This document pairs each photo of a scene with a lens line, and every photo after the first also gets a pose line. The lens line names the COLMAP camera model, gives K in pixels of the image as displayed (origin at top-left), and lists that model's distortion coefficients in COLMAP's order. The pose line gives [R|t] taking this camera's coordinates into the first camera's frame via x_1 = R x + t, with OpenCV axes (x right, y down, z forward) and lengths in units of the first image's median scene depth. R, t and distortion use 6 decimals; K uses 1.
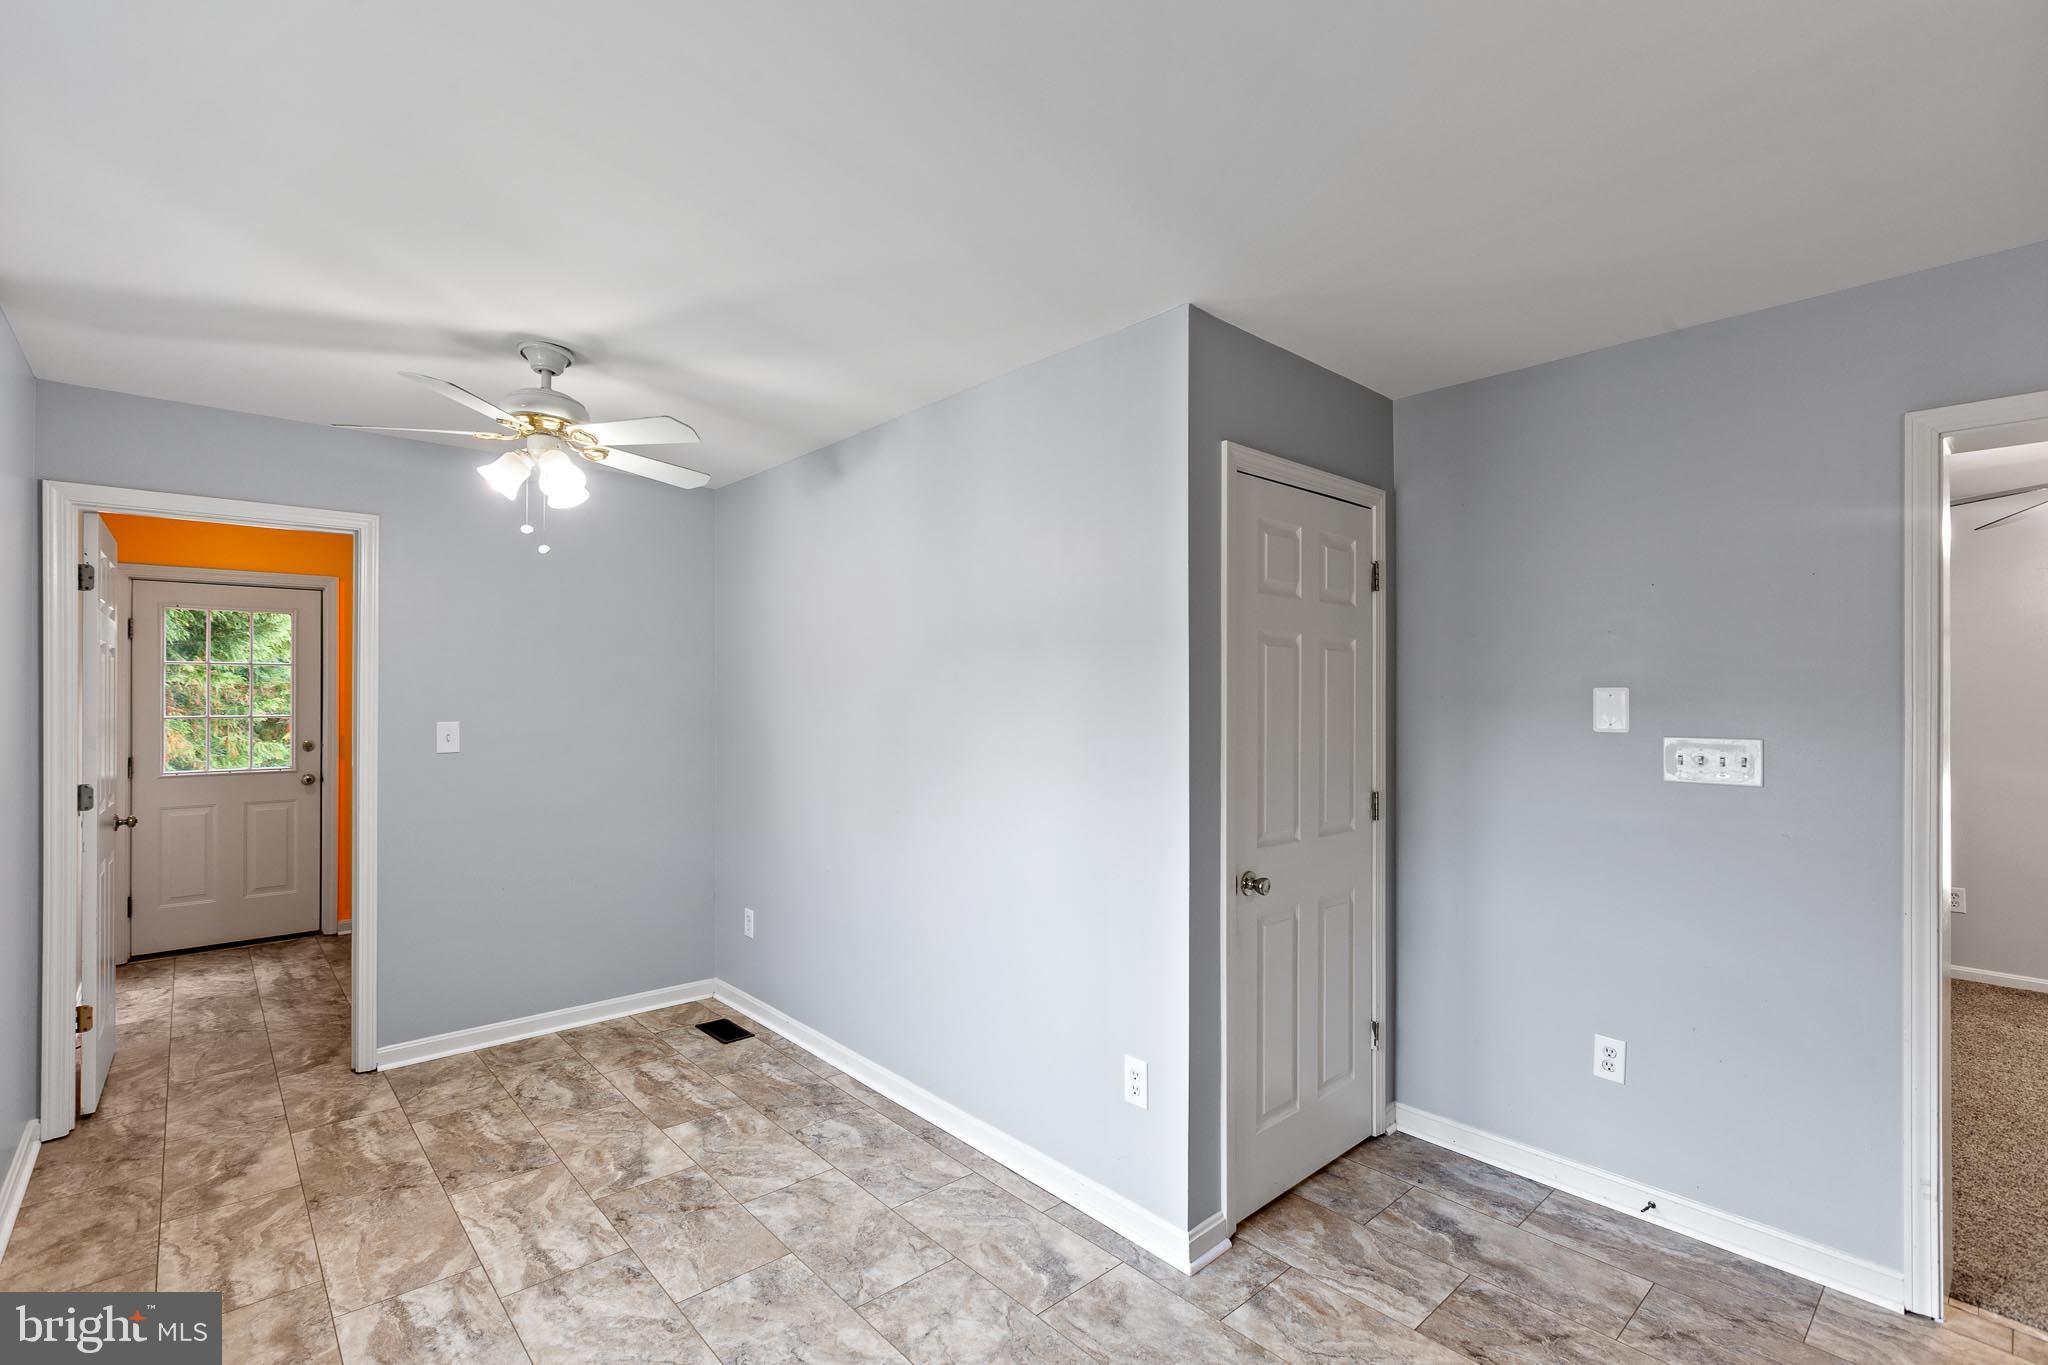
lens RADIAL K [[924.4, 0, 1026.2], [0, 924.4, 686.1], [0, 0, 1]] dist [0.003178, -0.000067]
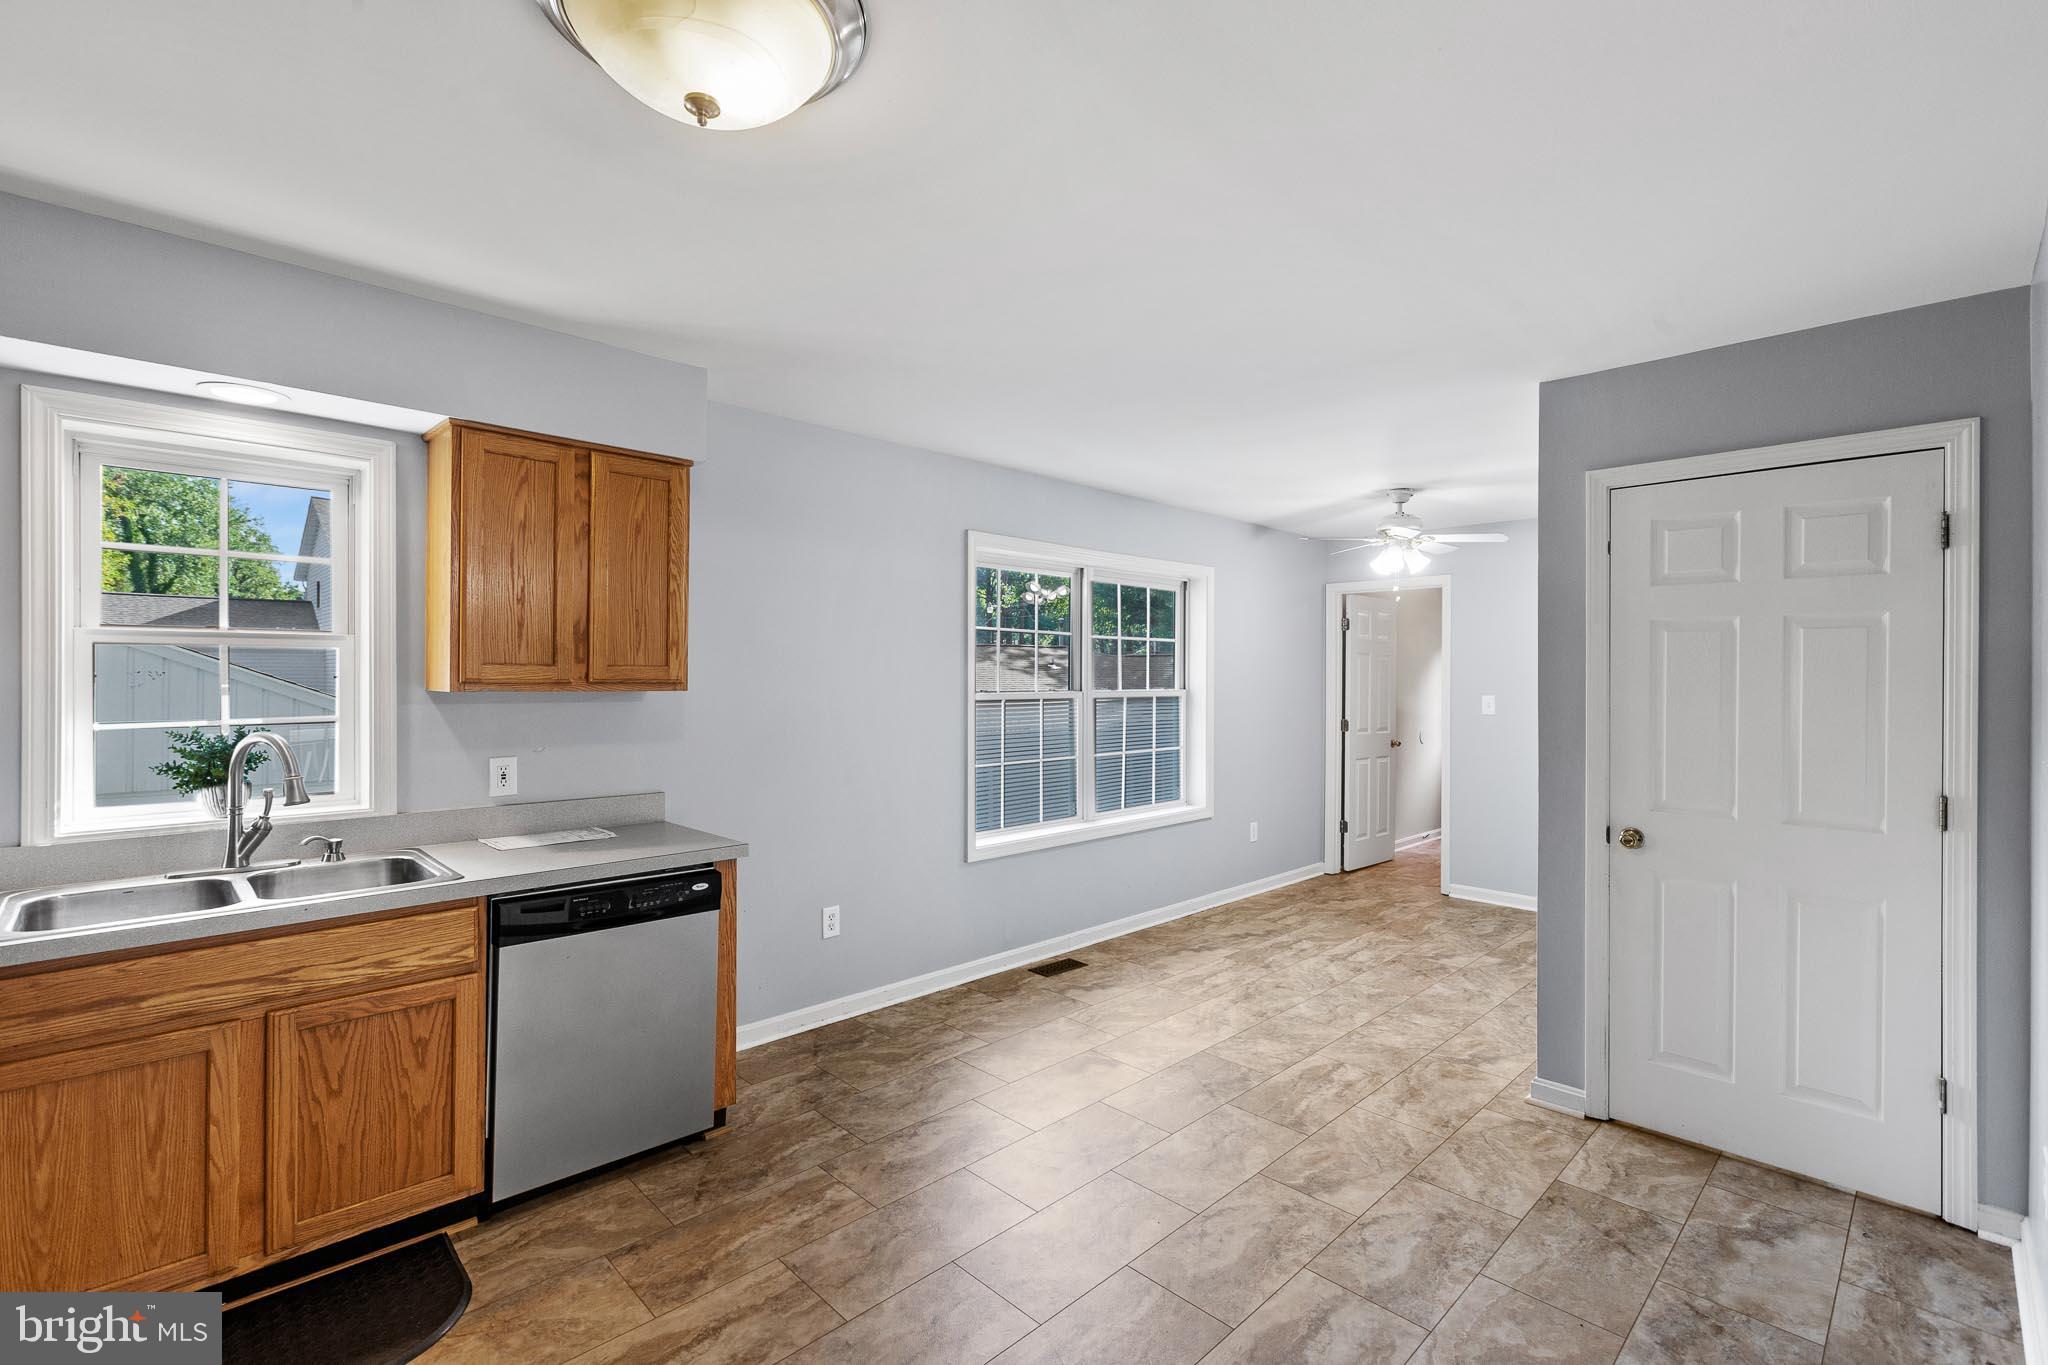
lens RADIAL K [[924.4, 0, 1025.5], [0, 924.4, 678.1], [0, 0, 1]] dist [0.003178, -0.000067]
pose [[0.042590, -0.000788, -0.999092, 1.419332], [0.002649, 0.999996, -0.000676, 0.010923], [0.999089, -0.002618, 0.042592, 0.196391]]
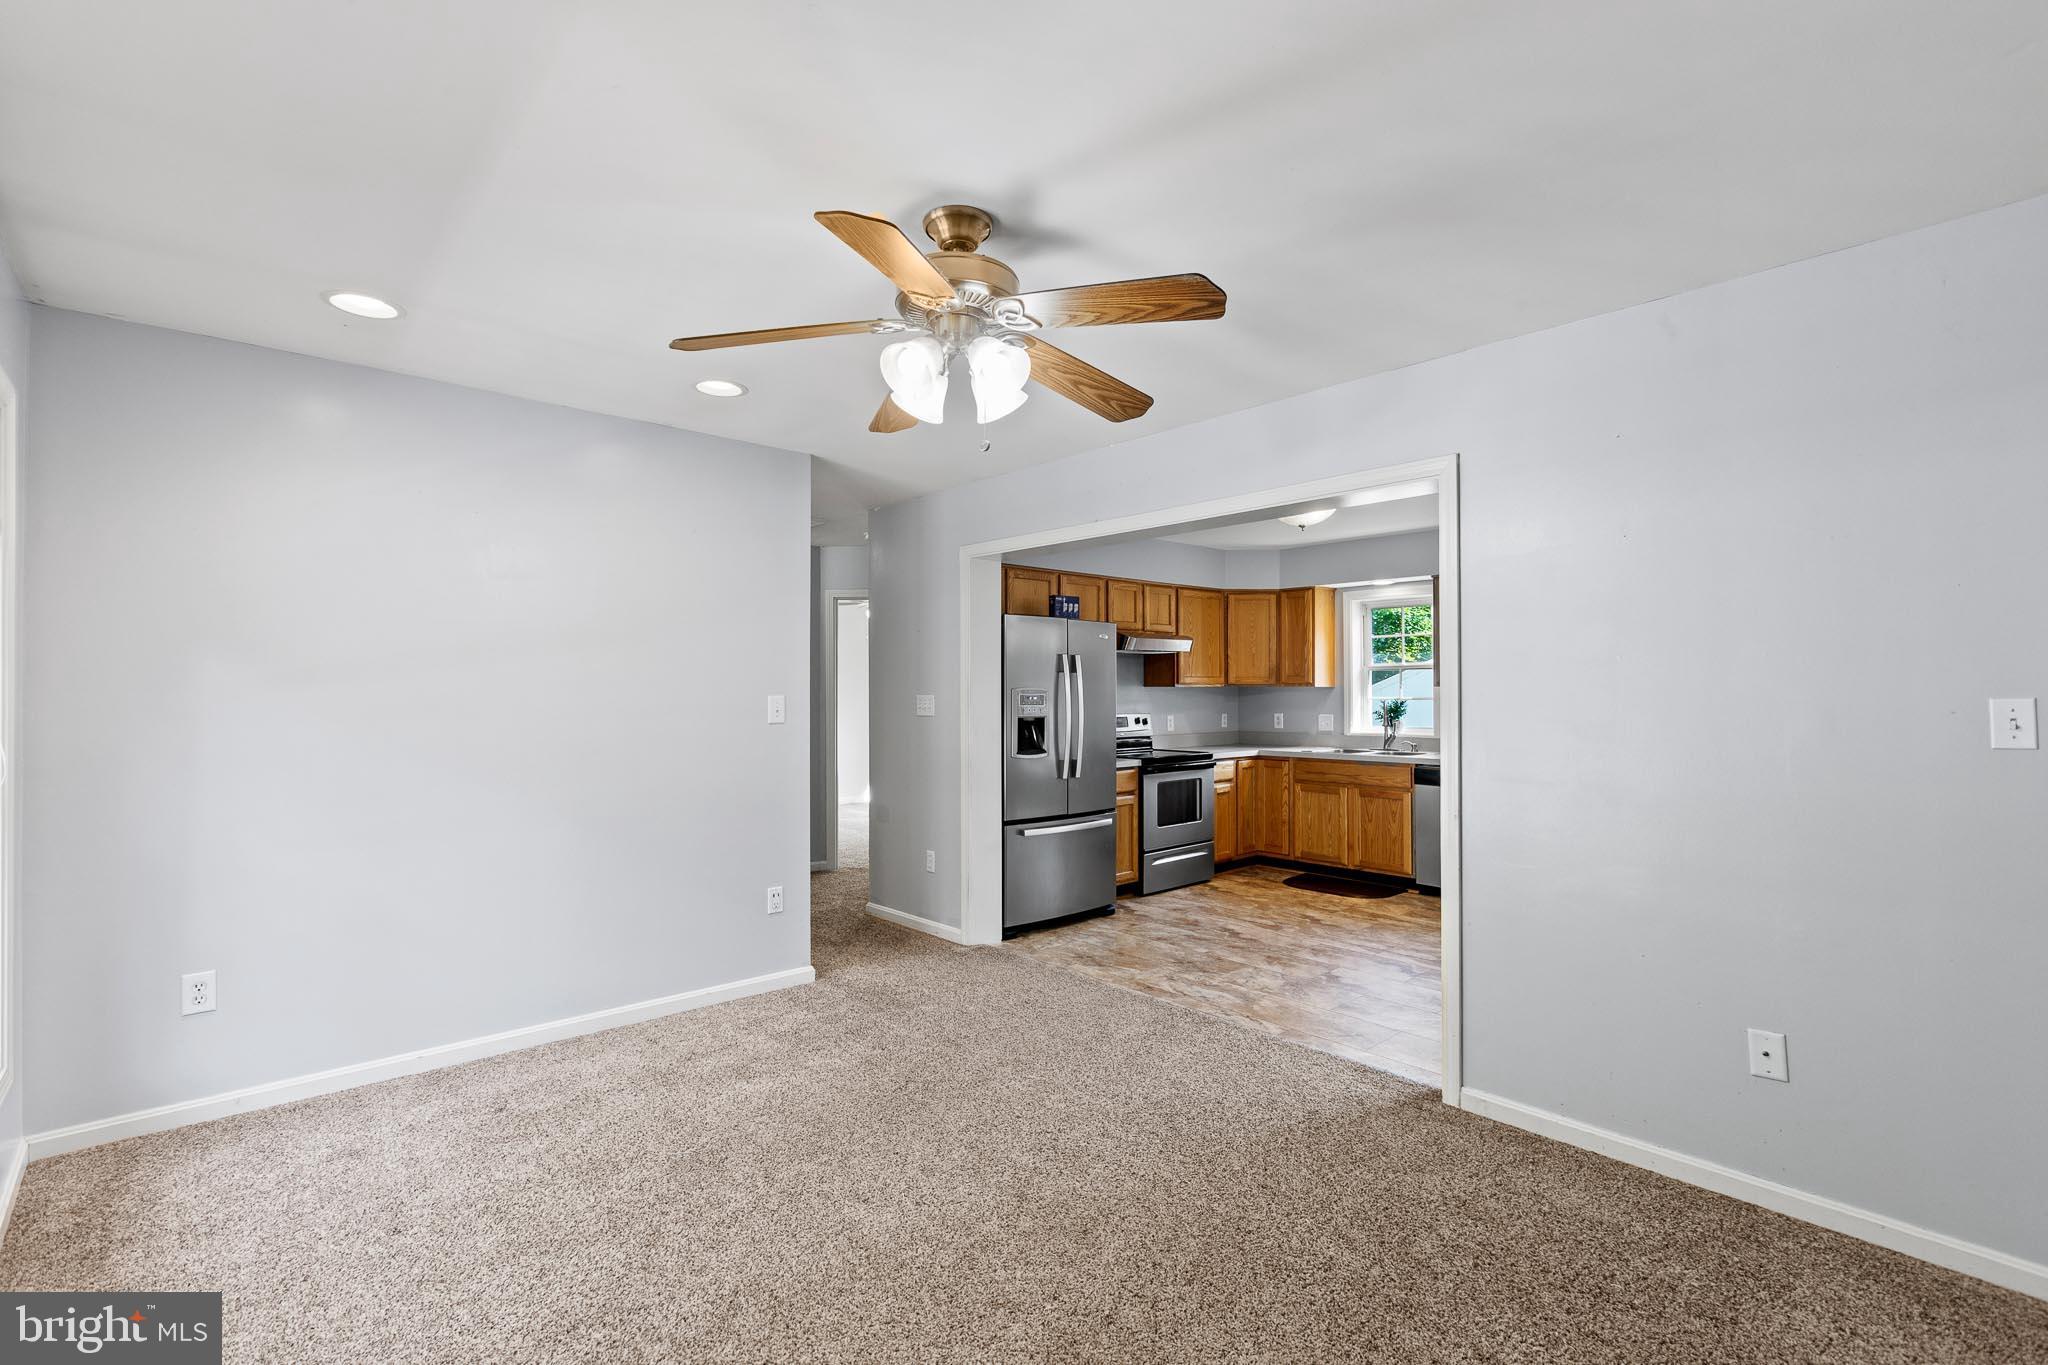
lens RADIAL K [[924.4, 0, 1022.7], [0, 924.4, 689.6], [0, 0, 1]] dist [0.003178, -0.000067]
pose [[-0.999798, -0.004496, -0.019570, 1.652194], [-0.004159, 0.999843, -0.017216, 0.157928], [0.019644, -0.017131, -0.999660, 4.115288]]
